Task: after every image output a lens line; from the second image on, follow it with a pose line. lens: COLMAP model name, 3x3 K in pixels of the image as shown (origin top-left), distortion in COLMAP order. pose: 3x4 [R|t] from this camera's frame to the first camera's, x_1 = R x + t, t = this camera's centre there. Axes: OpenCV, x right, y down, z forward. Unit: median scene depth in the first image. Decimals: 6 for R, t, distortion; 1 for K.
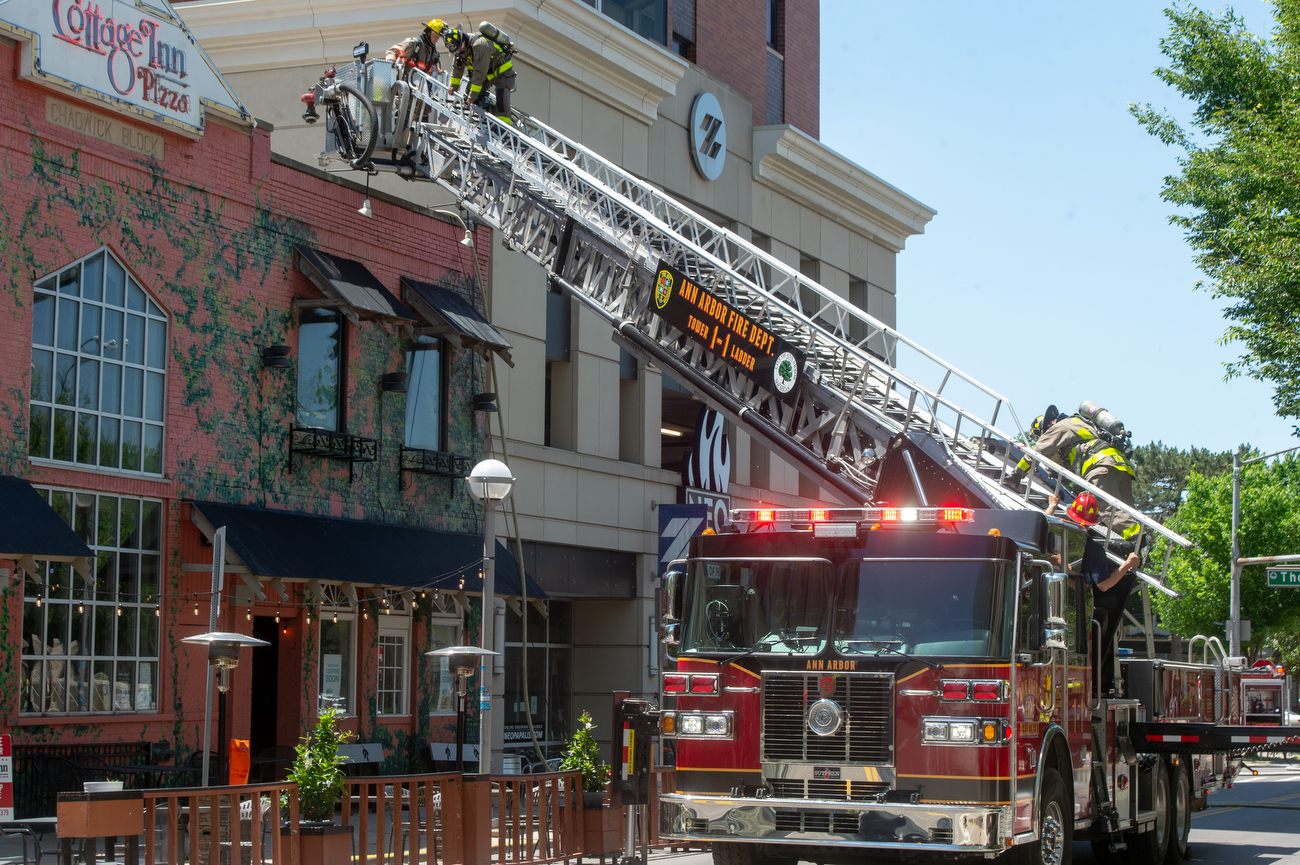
lens RADIAL K [[2659.2, 0, 650.0], [0, 2659.2, 432.5], [0, 0, 1]] dist [-0.113583, -0.211774]
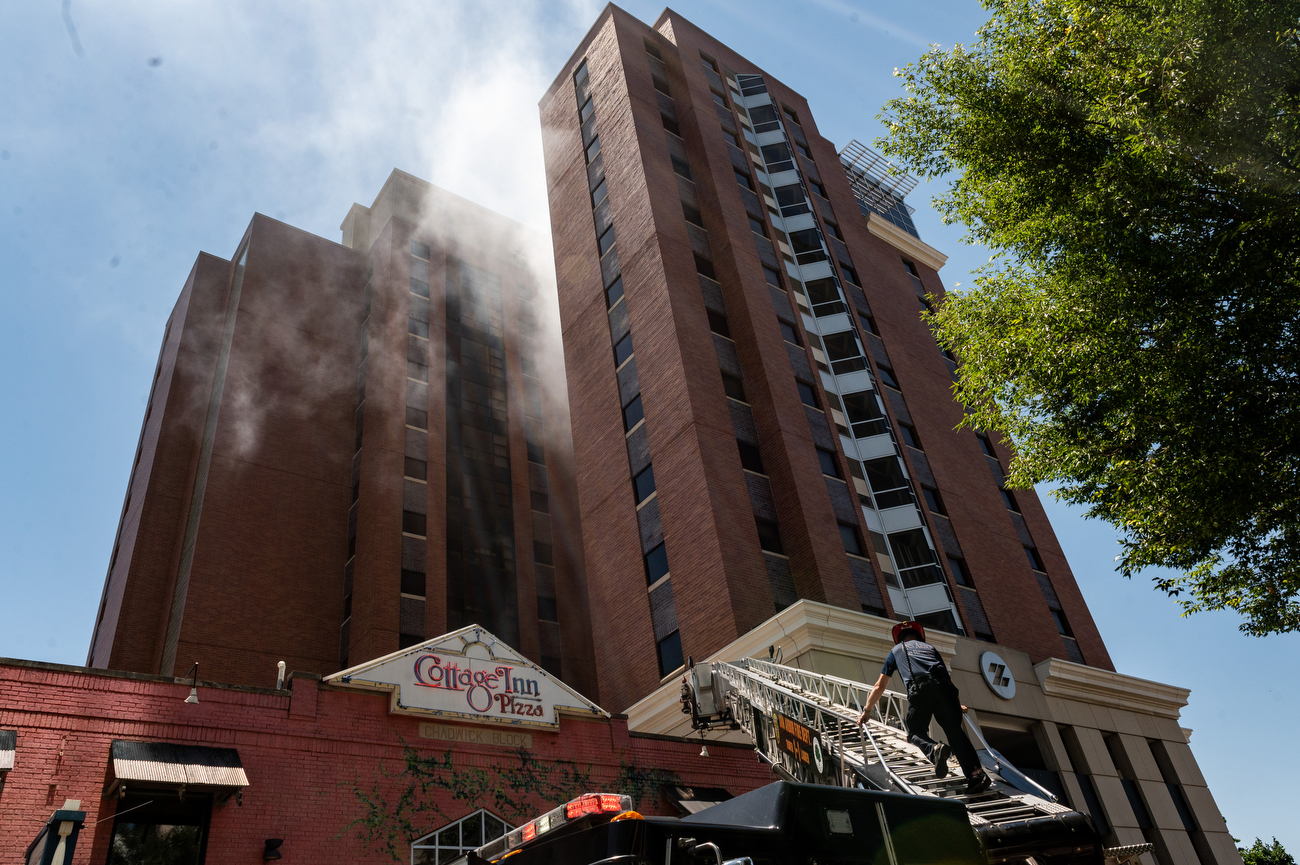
lens RADIAL K [[935.8, 0, 650.8], [0, 935.8, 410.0], [0, 0, 1]] dist [-0.017805, -0.003266]
pose [[0.847678, -0.413506, -0.332348, 0.162972], [0.190657, 0.822066, -0.536524, 0.051373], [0.495068, 0.391435, 0.775685, 0.505880]]
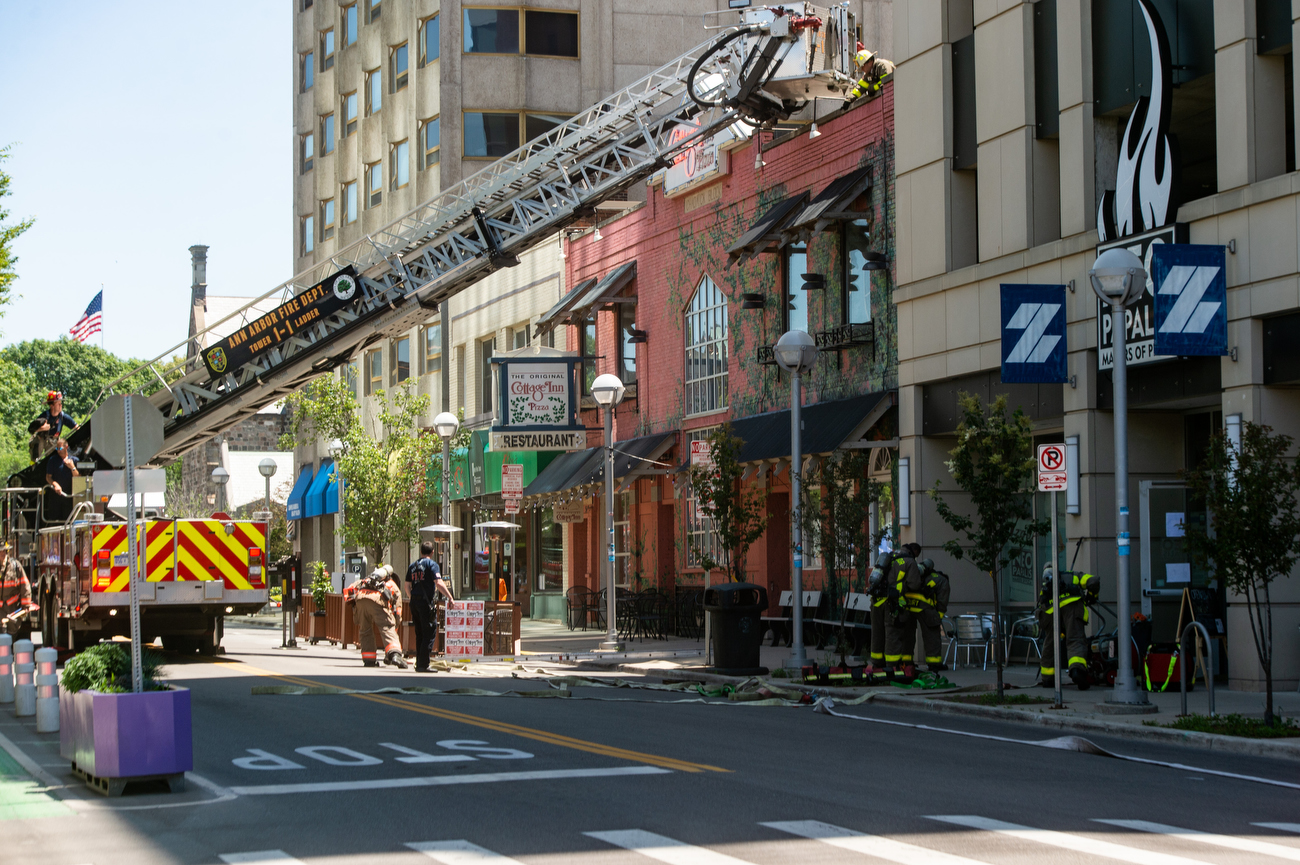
lens RADIAL K [[3100.0, 0, 650.0], [0, 3100.0, 432.5], [0, 0, 1]] dist [-0.051143, -0.027899]
pose [[-0.795232, -0.033833, -0.605361, 0.906462], [0.057065, 0.989833, -0.130283, 0.254929], [0.603614, -0.138150, -0.785216, 2.342987]]
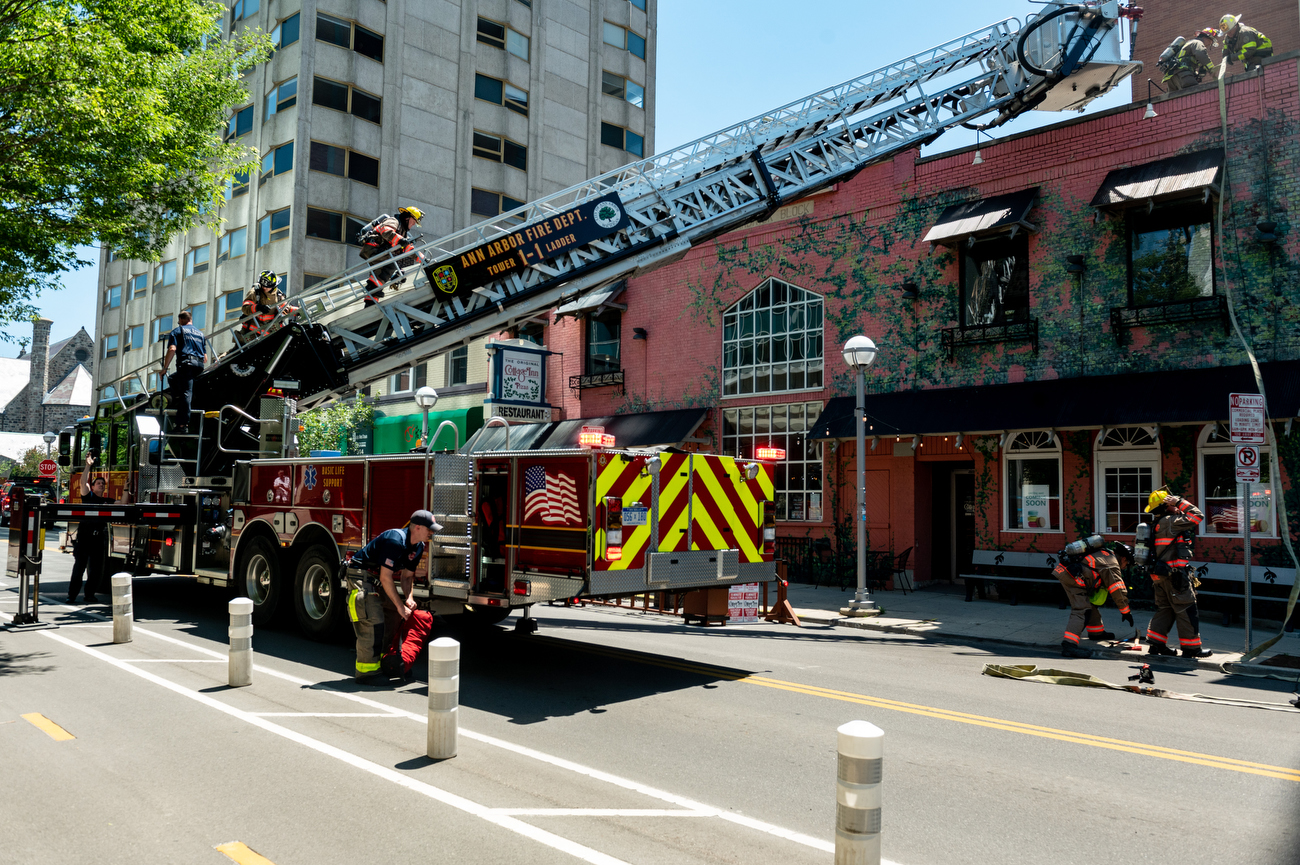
lens RADIAL K [[1005.6, 0, 629.3], [0, 1005.6, 435.7], [0, 0, 1]] dist [-0.020595, -0.008237]
pose [[-0.395983, -0.087384, -0.914091, 0.475213], [0.062509, 0.990587, -0.121776, 0.121840], [0.916128, -0.105360, -0.386793, 1.144830]]
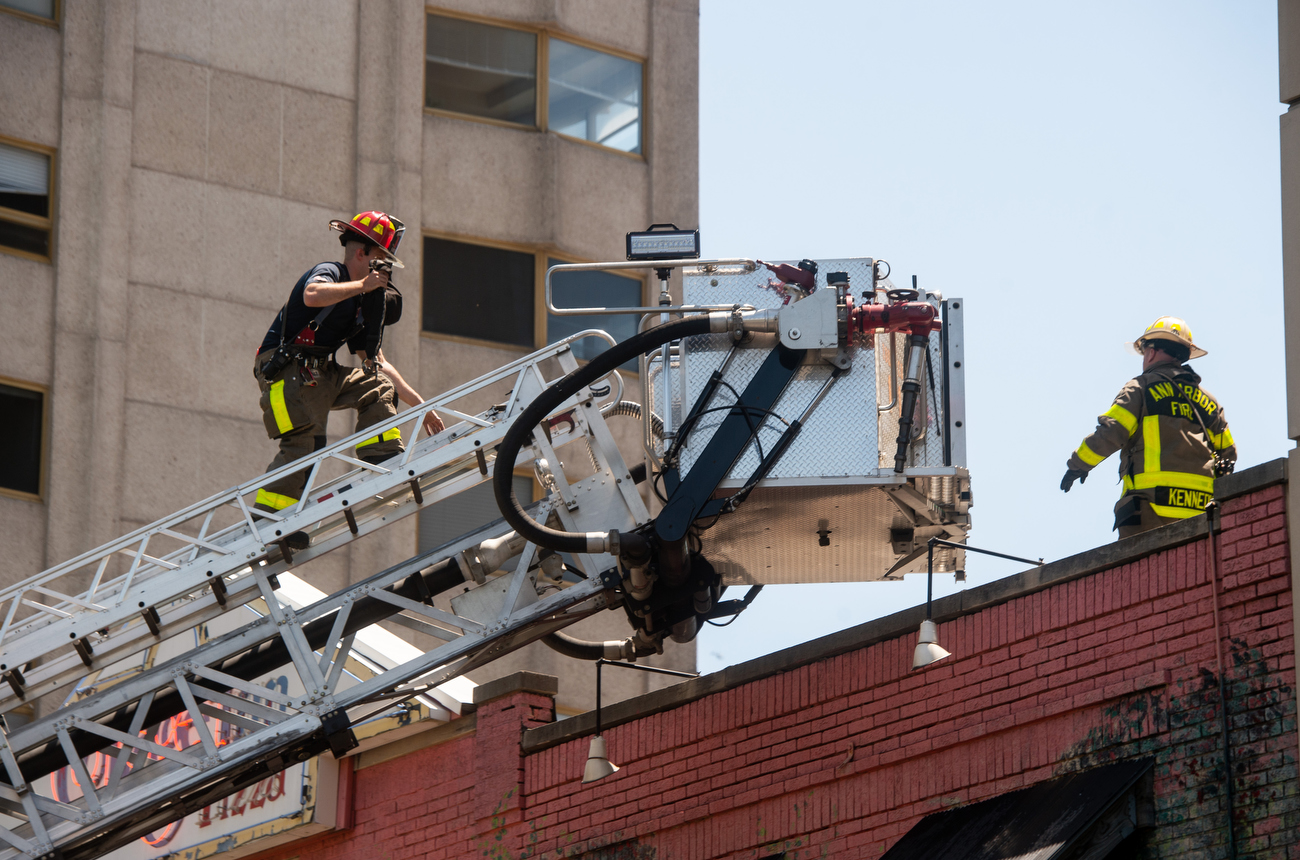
lens RADIAL K [[5594.6, 0, 650.0], [0, 5594.6, 430.0], [0, 0, 1]] dist [1.338482, -0.300510]
pose [[-0.540114, -0.240462, -0.806508, 0.659926], [0.067572, 0.942828, -0.326359, 0.164765], [0.838875, -0.230768, -0.492986, 1.612550]]
